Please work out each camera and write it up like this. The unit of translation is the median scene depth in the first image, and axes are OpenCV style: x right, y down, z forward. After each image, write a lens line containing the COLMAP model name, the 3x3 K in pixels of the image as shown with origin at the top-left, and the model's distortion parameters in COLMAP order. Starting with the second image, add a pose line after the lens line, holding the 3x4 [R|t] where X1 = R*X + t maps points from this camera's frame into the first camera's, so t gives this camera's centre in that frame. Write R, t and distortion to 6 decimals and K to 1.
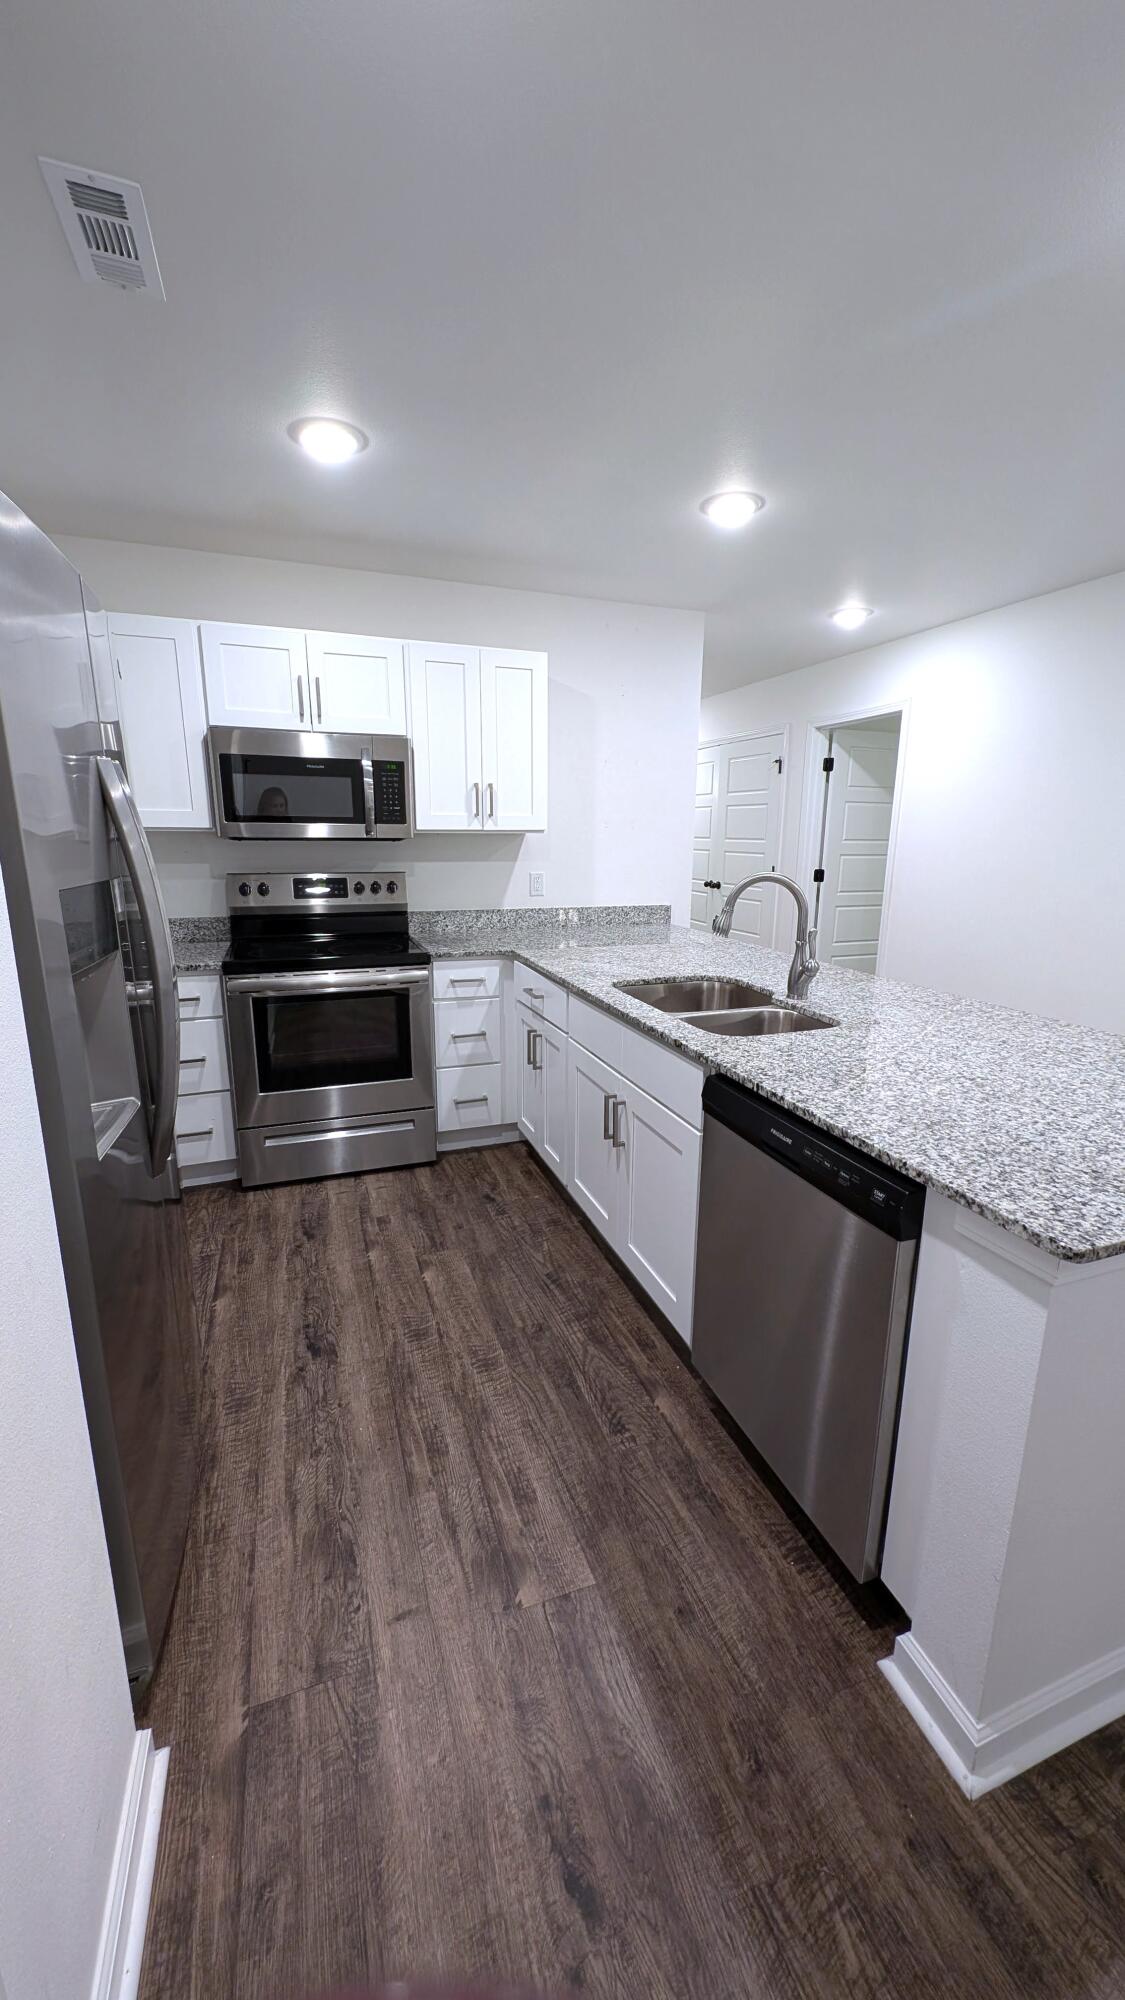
lens RADIAL K [[753.6, 0, 568.2], [0, 753.6, 997.7], [0, 0, 1]] dist [0.009182, 0.000330]
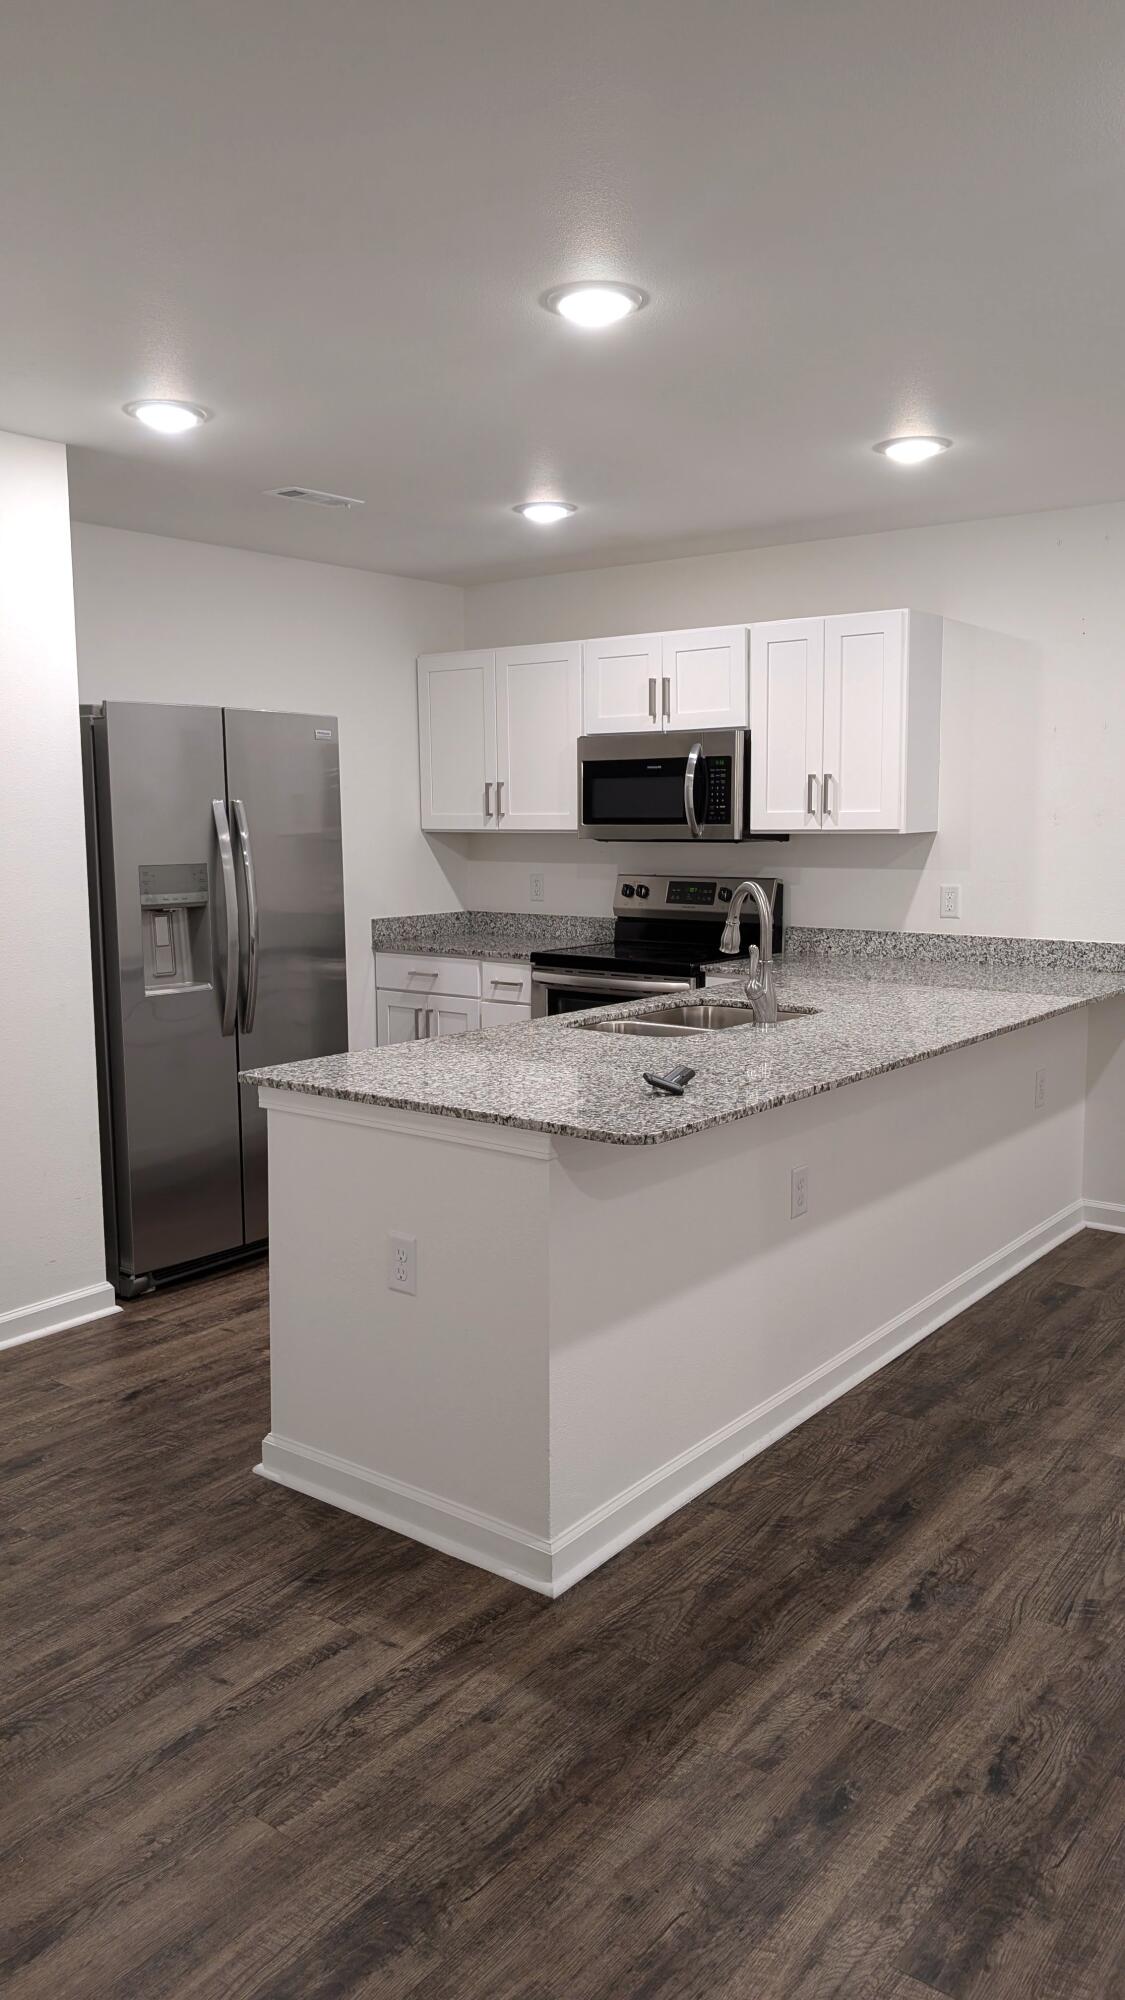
lens RADIAL K [[1442.2, 0, 562.2], [0, 1442.2, 1021.2], [0, 0, 1]] dist [0.041515, -0.004151]
pose [[0.540644, 0.108588, -0.834214, 1.104175], [-0.174556, 0.984533, 0.015027, 0.008413], [0.822942, 0.137493, 0.551237, -0.072232]]
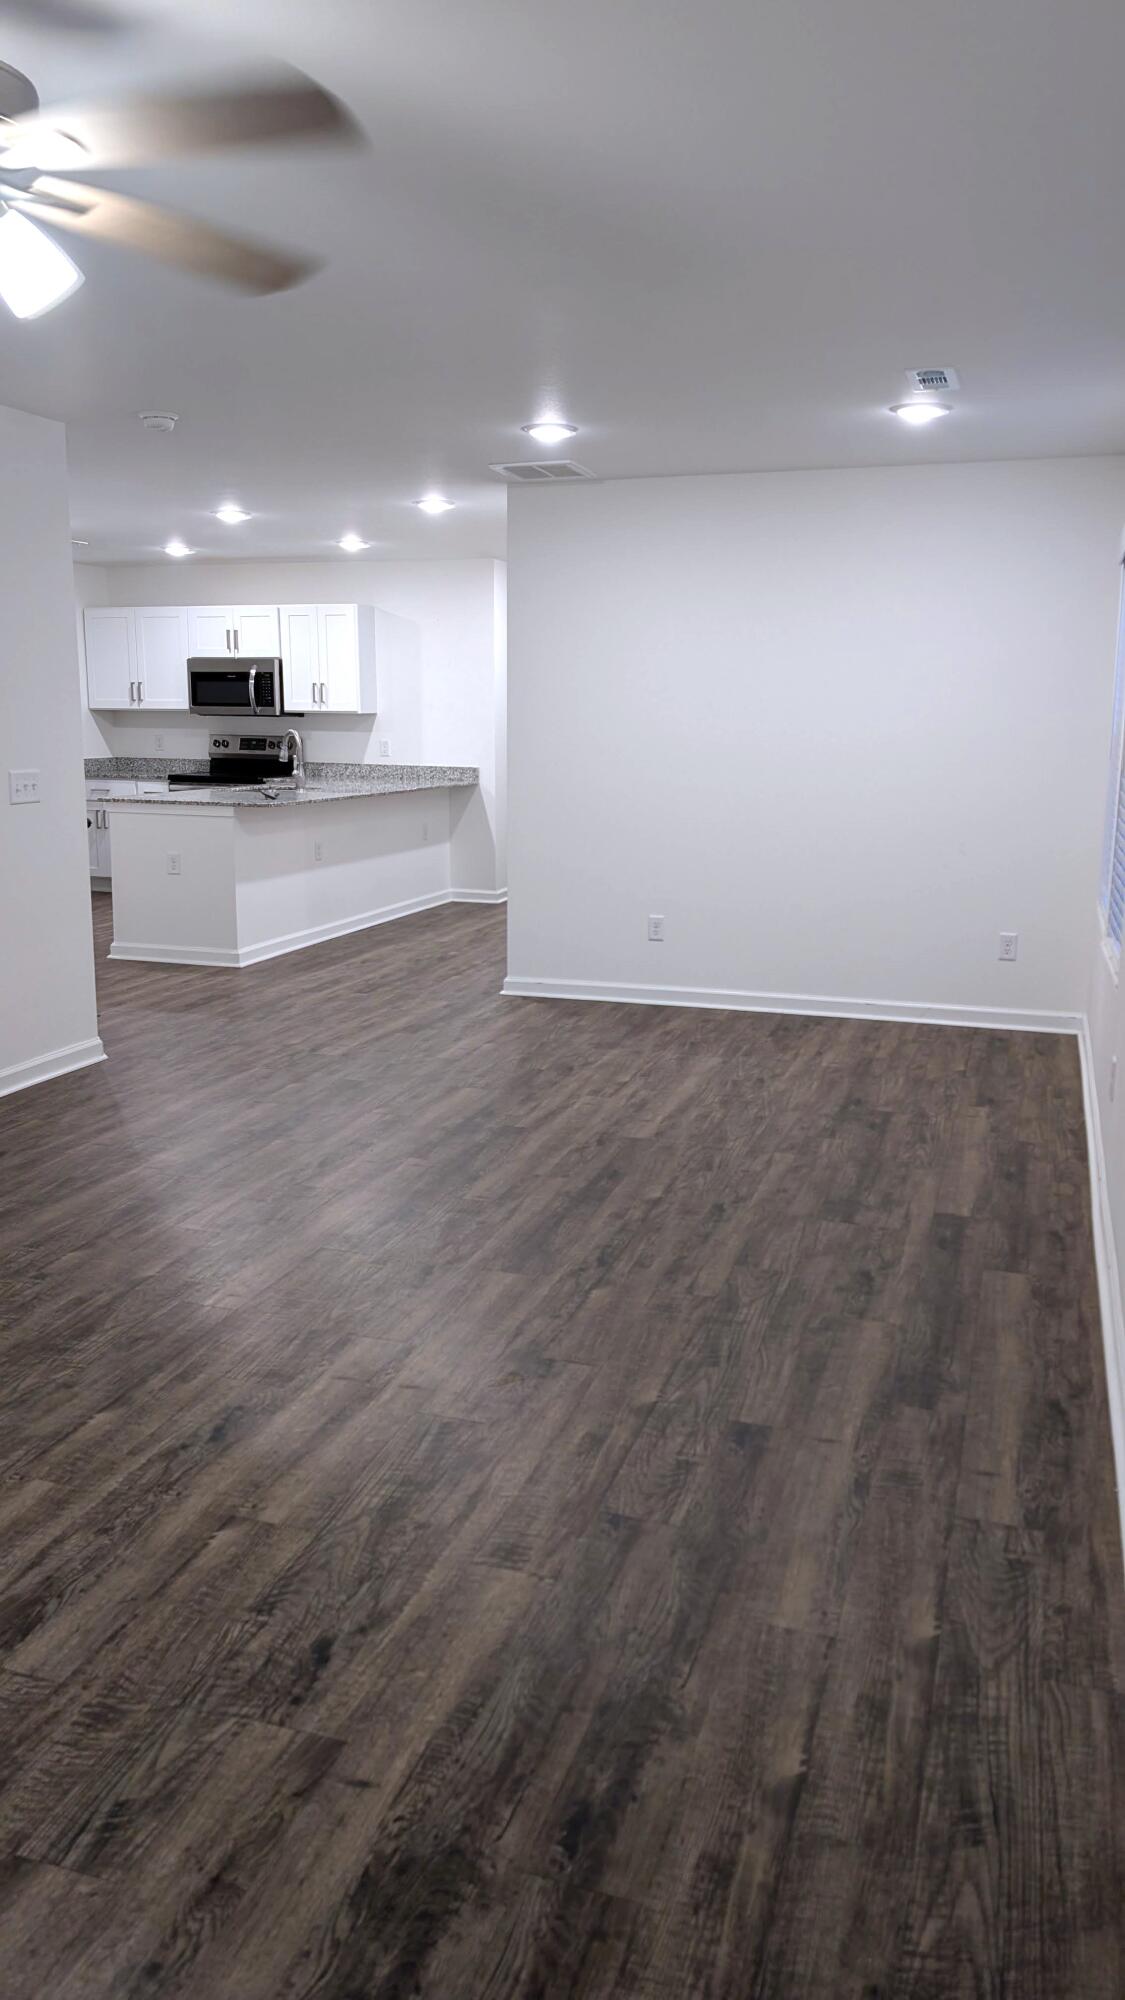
lens RADIAL K [[1442.2, 0, 573.8], [0, 1442.2, 999.1], [0, 0, 1]] dist [0.041515, -0.004151]
pose [[0.793759, 0.117706, -0.596735, 2.373167], [-0.136281, 0.990570, 0.014113, 0.292808], [0.592768, 0.070121, 0.802315, -1.211232]]
